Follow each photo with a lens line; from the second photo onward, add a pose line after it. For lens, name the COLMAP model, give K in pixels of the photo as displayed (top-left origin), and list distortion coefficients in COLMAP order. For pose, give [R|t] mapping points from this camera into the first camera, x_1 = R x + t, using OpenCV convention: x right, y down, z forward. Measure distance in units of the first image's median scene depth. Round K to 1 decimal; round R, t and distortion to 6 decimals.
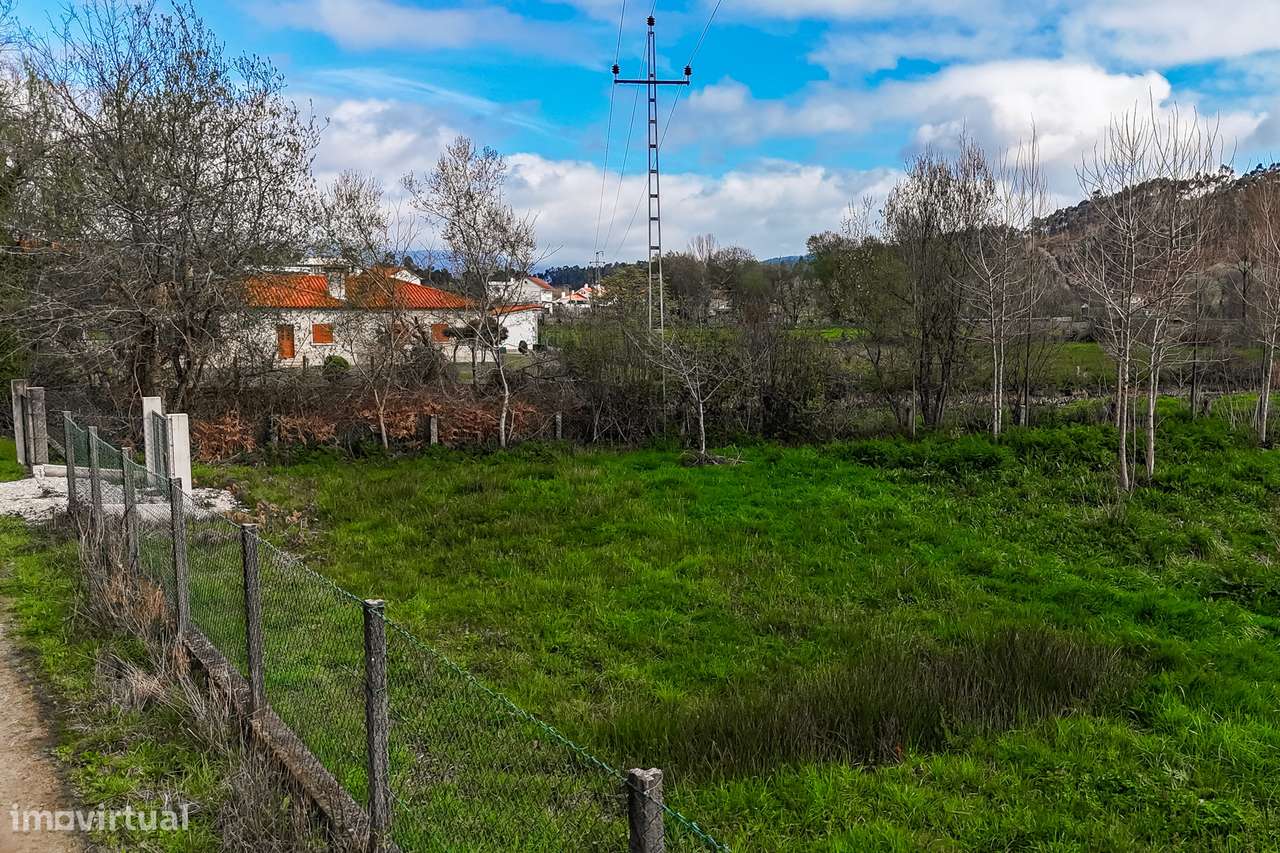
lens RADIAL K [[1111.3, 0, 735.1], [0, 1111.3, 407.8], [0, 0, 1]] dist [0.091452, -0.089533]
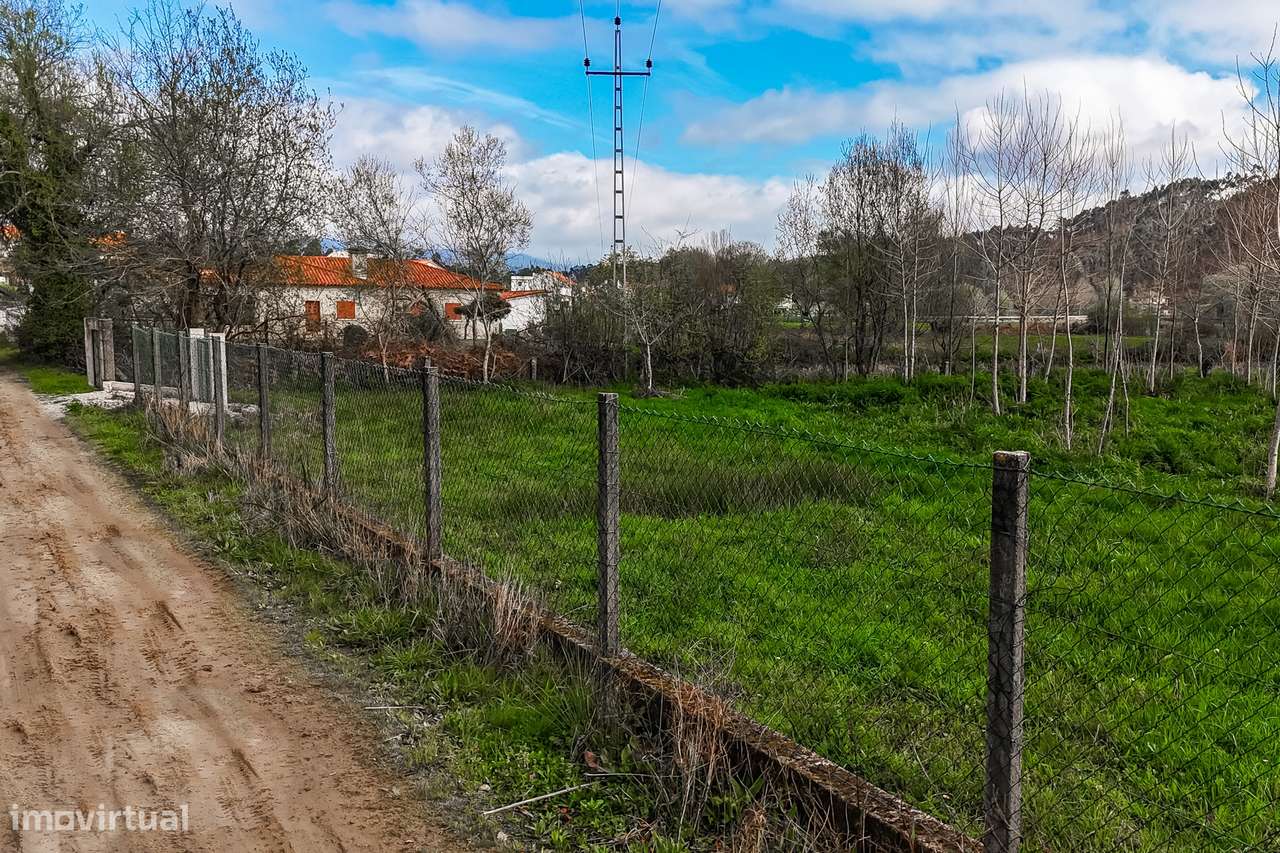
lens RADIAL K [[1134.0, 0, 706.2], [0, 1134.0, 419.8], [0, 0, 1]] dist [0.080157, -0.067011]
pose [[0.998369, 0.015257, -0.055012, 0.101336], [-0.015055, 0.999878, 0.004079, 0.071208], [0.055067, -0.003244, 0.998477, -0.205211]]
